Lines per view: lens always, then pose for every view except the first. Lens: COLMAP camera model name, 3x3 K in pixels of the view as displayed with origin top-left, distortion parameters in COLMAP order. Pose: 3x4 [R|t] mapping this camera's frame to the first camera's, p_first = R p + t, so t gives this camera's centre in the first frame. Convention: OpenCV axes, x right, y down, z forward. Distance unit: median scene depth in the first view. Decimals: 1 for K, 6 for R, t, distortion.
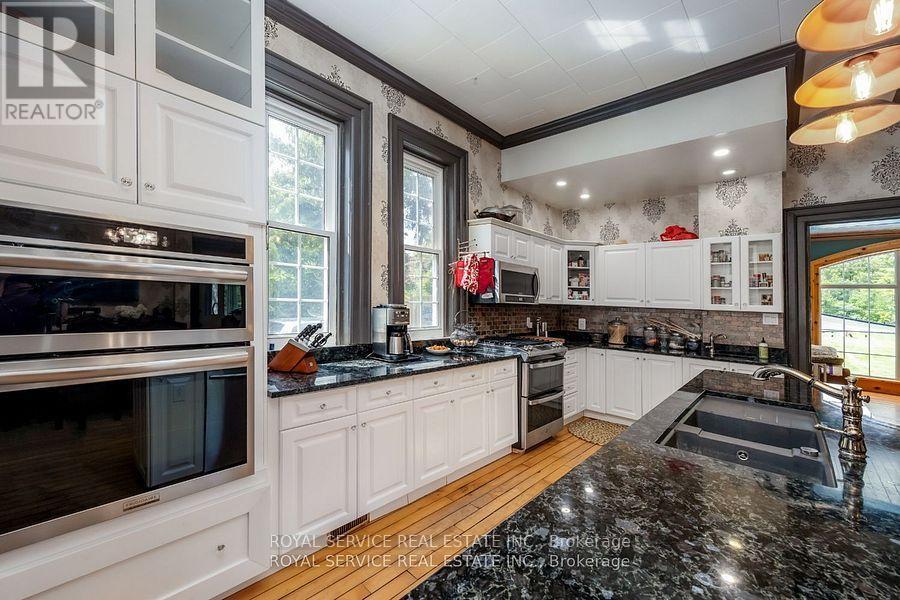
lens RADIAL K [[355.1, 0, 448.4], [0, 355.1, 302.9], [0, 0, 1]] dist [0.001671, 0.000127]
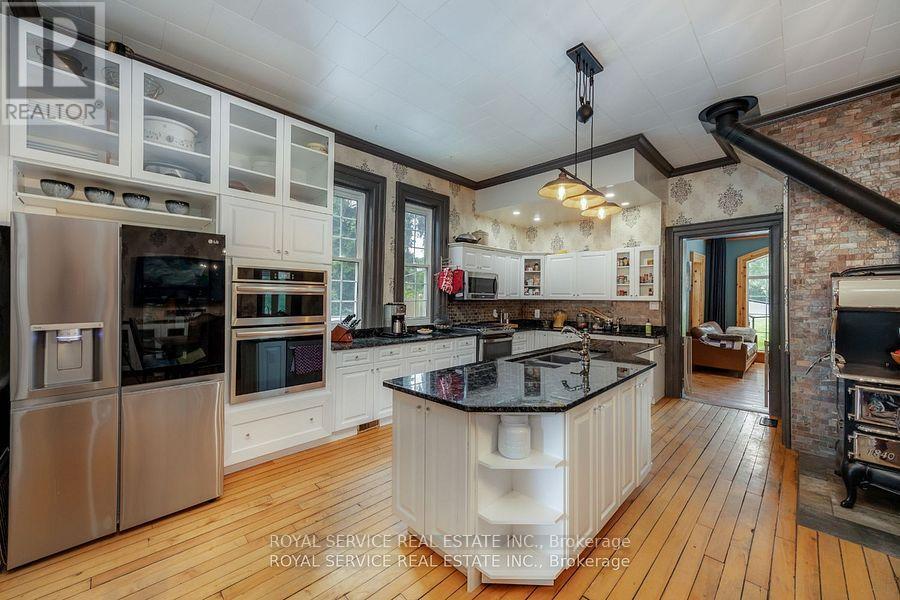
lens RADIAL K [[348.0, 0, 435.9], [0, 348.0, 299.9], [0, 0, 1]] dist [0.007599, 0.000139]
pose [[0.998318, -0.029635, -0.049836, 0.083728], [0.029562, 0.999561, -0.002213, 0.000518], [0.049879, 0.000736, 0.998755, -0.433487]]
